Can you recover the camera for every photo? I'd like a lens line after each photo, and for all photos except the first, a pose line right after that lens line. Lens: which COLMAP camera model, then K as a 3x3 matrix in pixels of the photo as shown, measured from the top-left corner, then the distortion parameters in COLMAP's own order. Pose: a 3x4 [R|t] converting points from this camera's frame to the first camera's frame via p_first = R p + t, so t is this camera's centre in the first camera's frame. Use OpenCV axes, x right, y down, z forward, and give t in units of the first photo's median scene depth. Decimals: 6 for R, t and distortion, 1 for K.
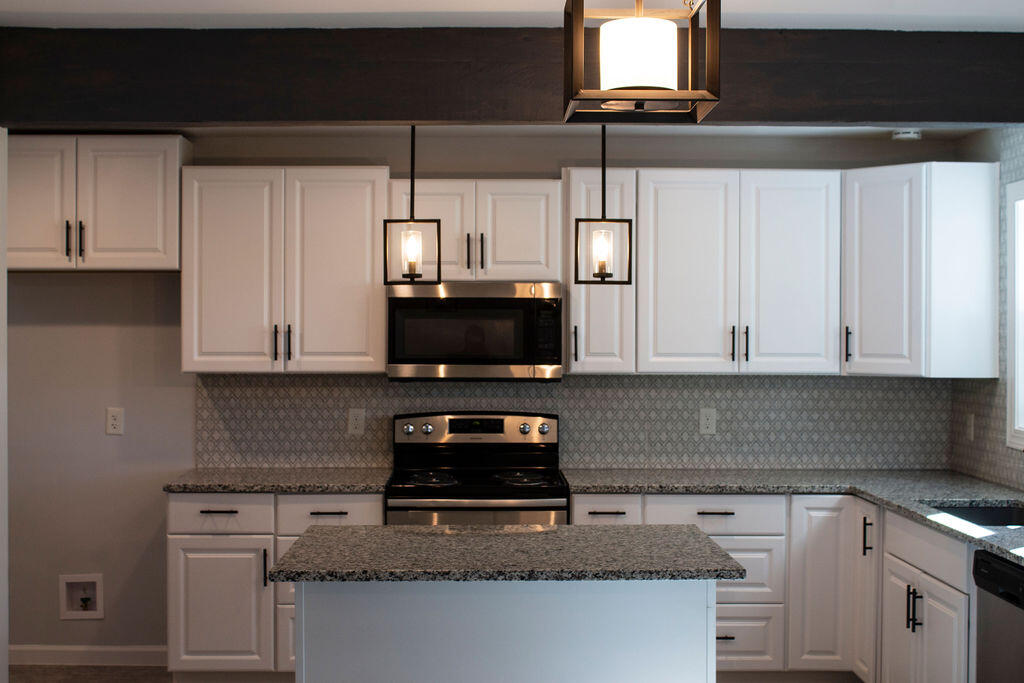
lens RADIAL K [[1398.3, 0, 512.0], [0, 1398.3, 341.5], [0, 0, 1]] dist [-0.037026, 0.037212]
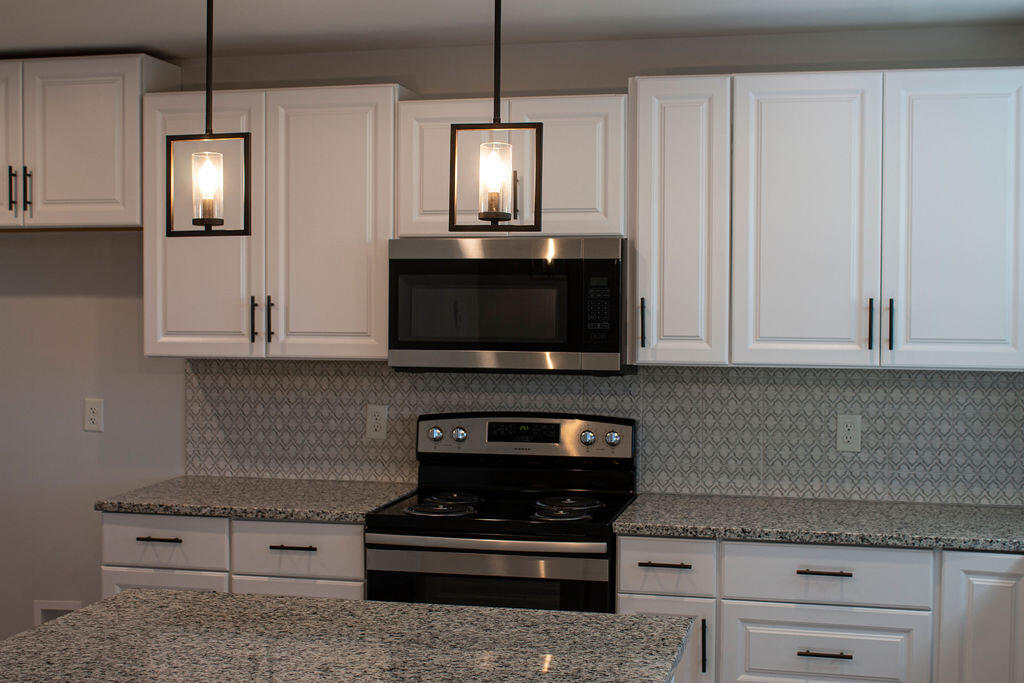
lens RADIAL K [[1398.3, 0, 512.0], [0, 1398.3, 341.5], [0, 0, 1]] dist [-0.037026, 0.037212]
pose [[0.968577, 0.009269, -0.248541, 0.158649], [-0.003729, 0.999734, 0.022751, -0.004910], [0.248685, -0.021109, 0.968354, 0.290466]]
